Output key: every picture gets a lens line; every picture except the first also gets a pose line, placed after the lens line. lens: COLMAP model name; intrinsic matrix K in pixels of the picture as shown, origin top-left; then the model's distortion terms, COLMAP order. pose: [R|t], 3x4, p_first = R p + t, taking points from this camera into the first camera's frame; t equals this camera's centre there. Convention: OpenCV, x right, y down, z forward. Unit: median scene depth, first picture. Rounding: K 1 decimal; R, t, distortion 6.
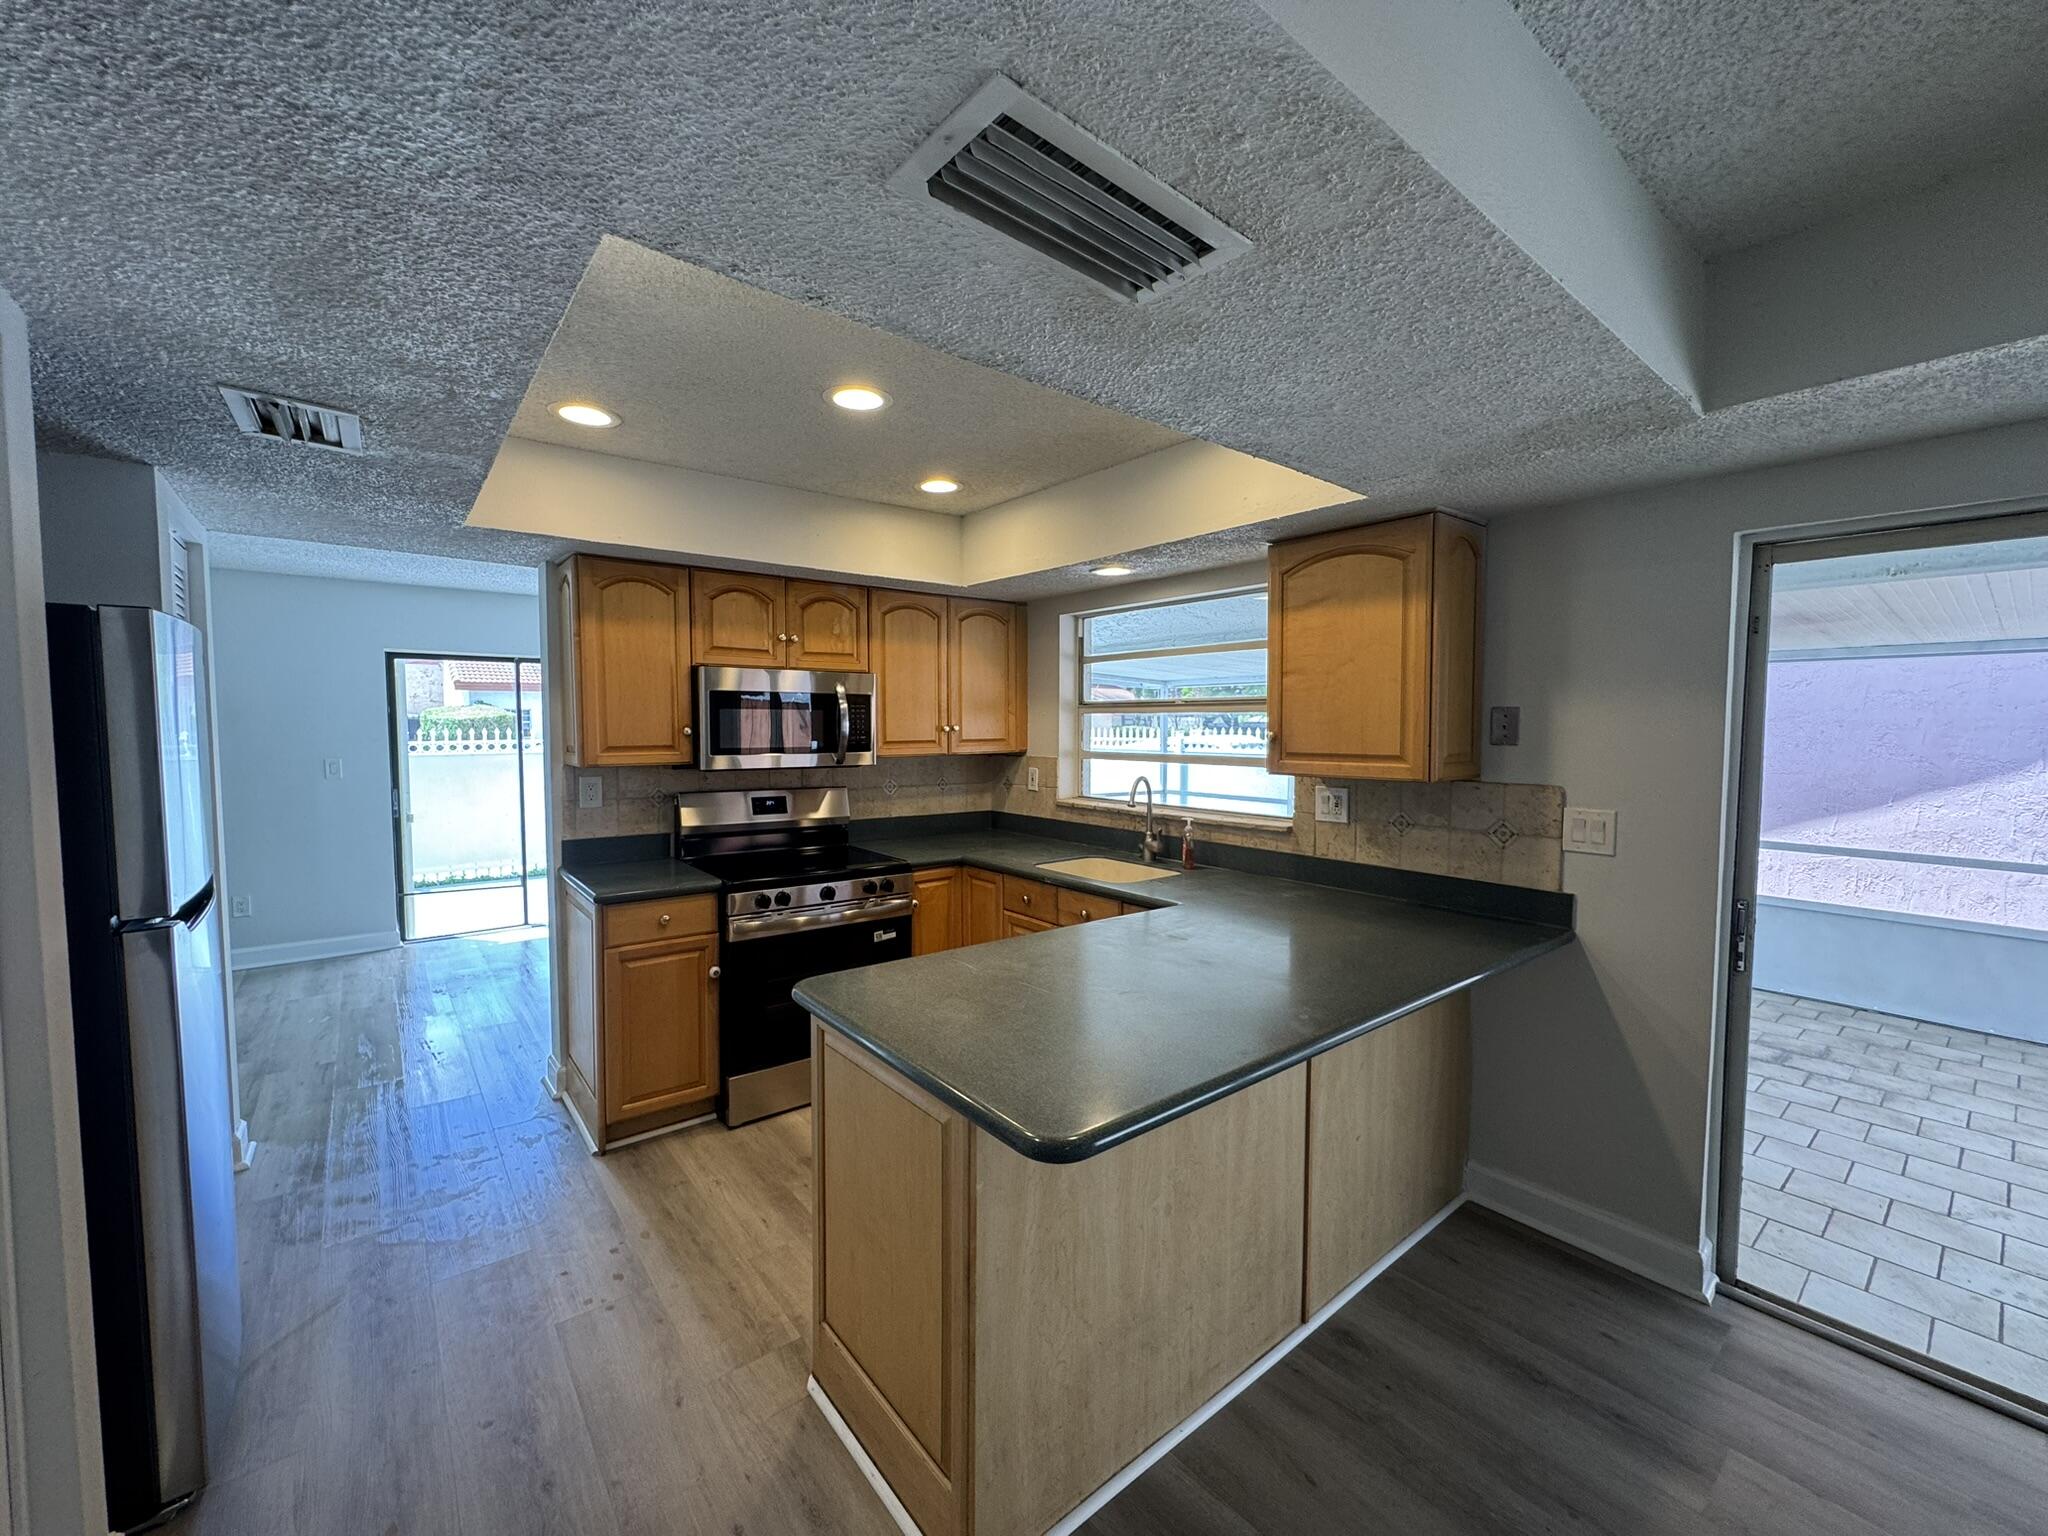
lens RADIAL K [[814.2, 0, 1024.0], [0, 814.2, 768.0], [0, 0, 1]] dist [-0.000532, -0.000081]
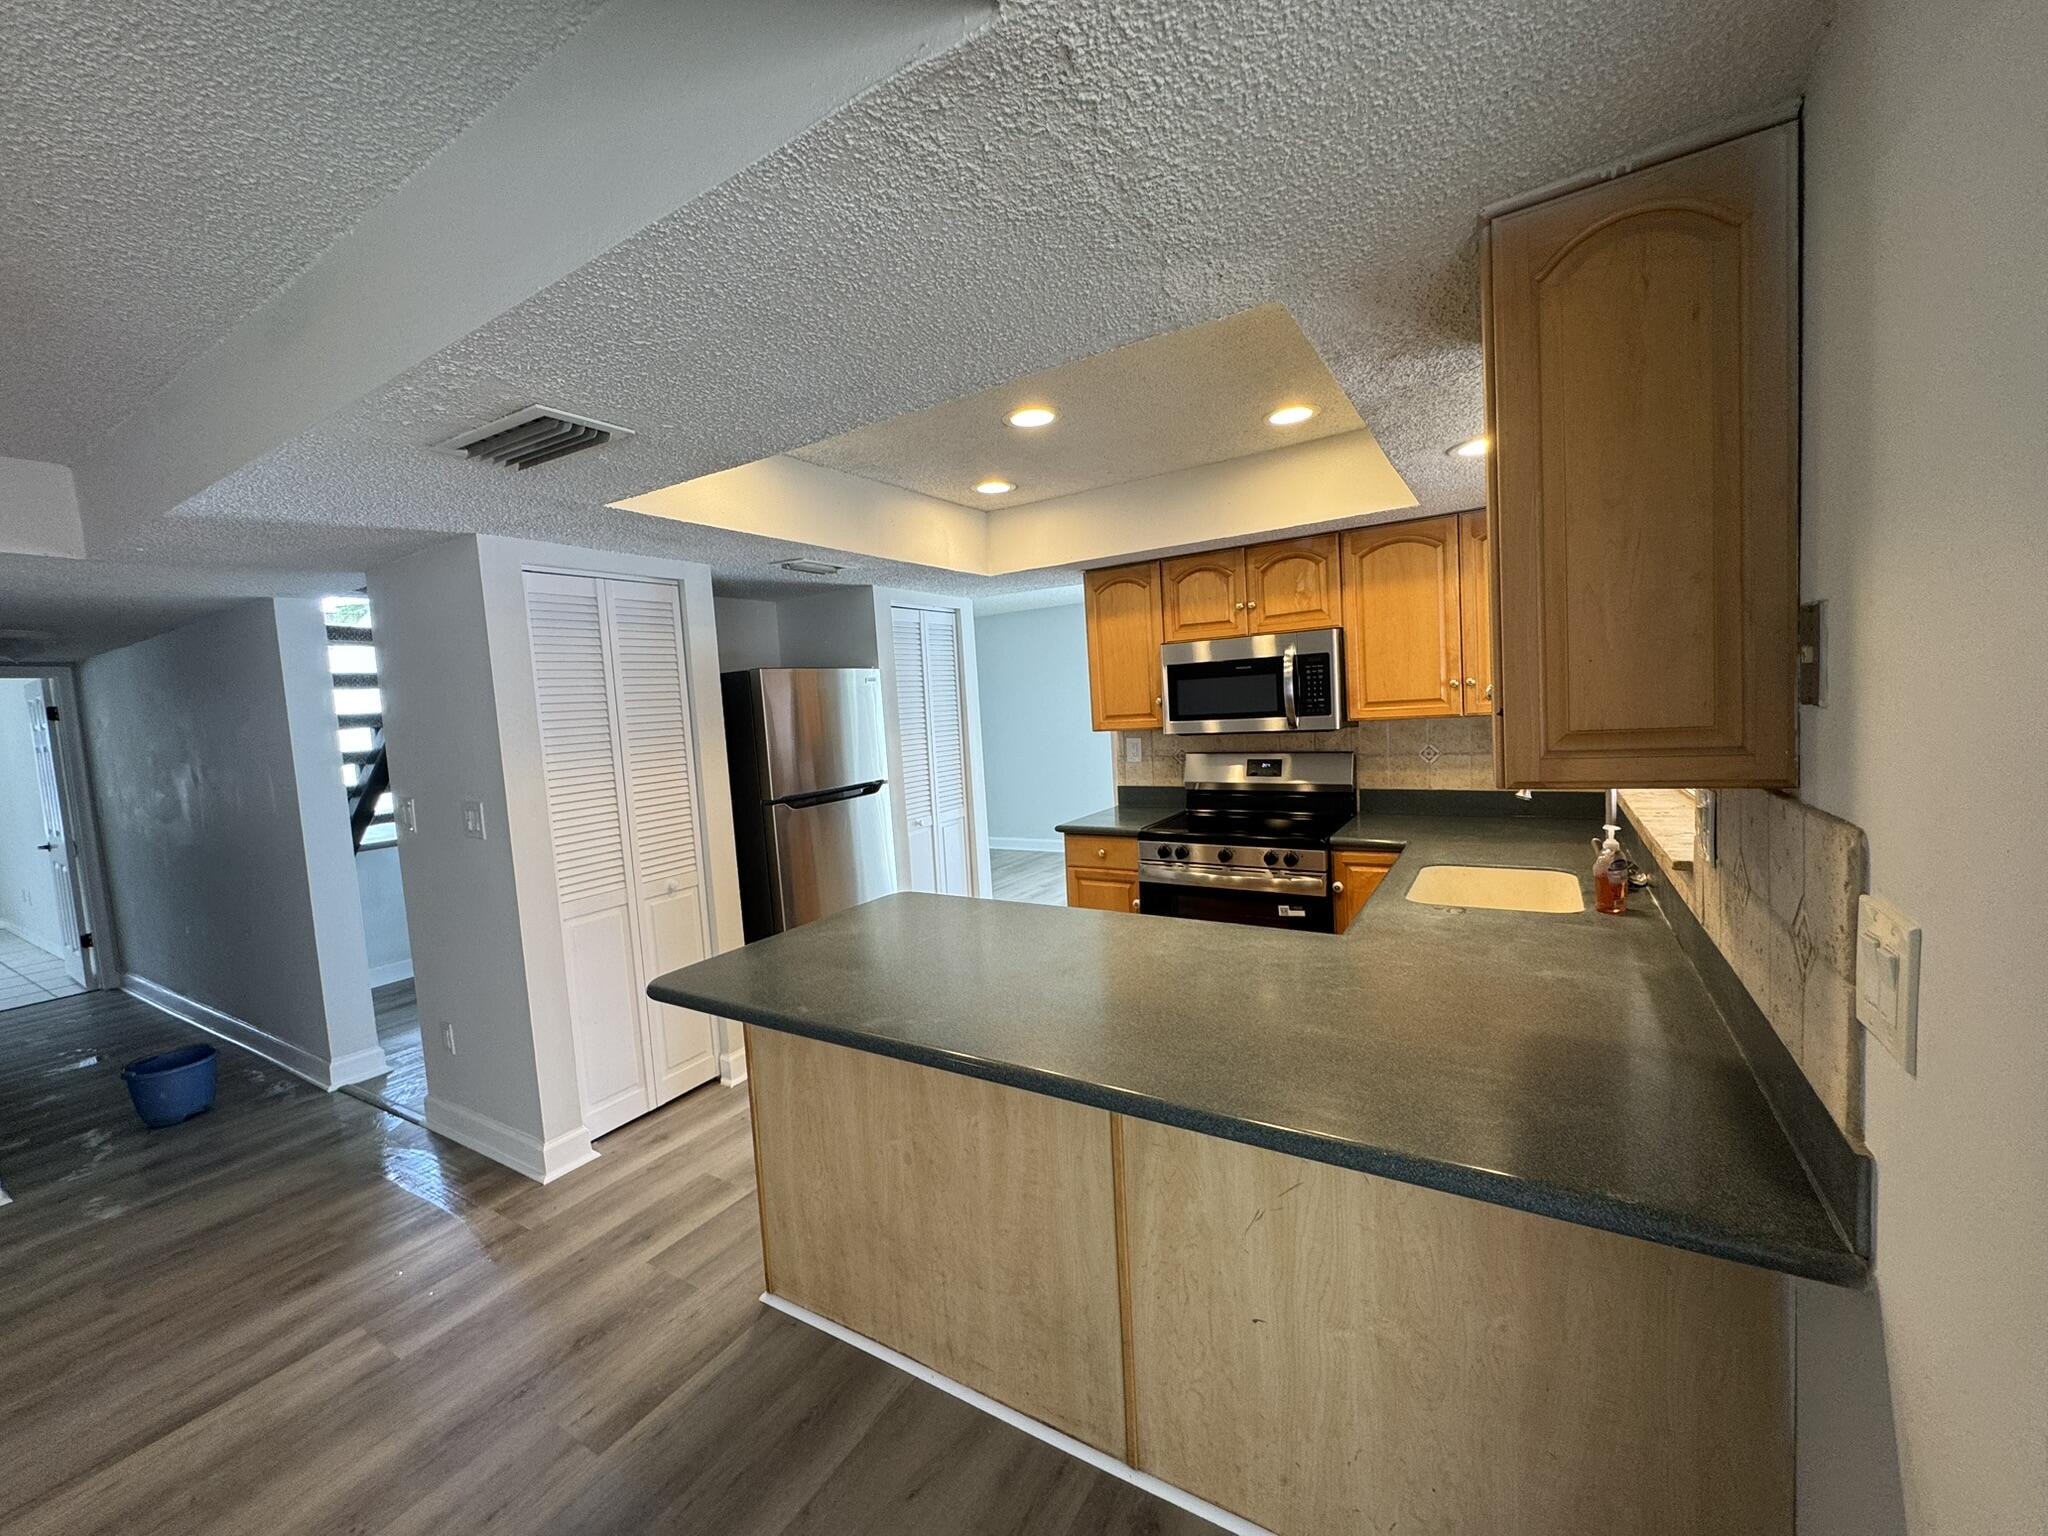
lens RADIAL K [[814.2, 0, 1024.0], [0, 814.2, 768.0], [0, 0, 1]] dist [-0.000532, -0.000081]
pose [[0.333608, 0.052792, -0.941233, 0.627279], [0.006885, 0.998268, 0.058431, -0.018374], [0.942687, -0.025973, 0.332666, 0.413315]]
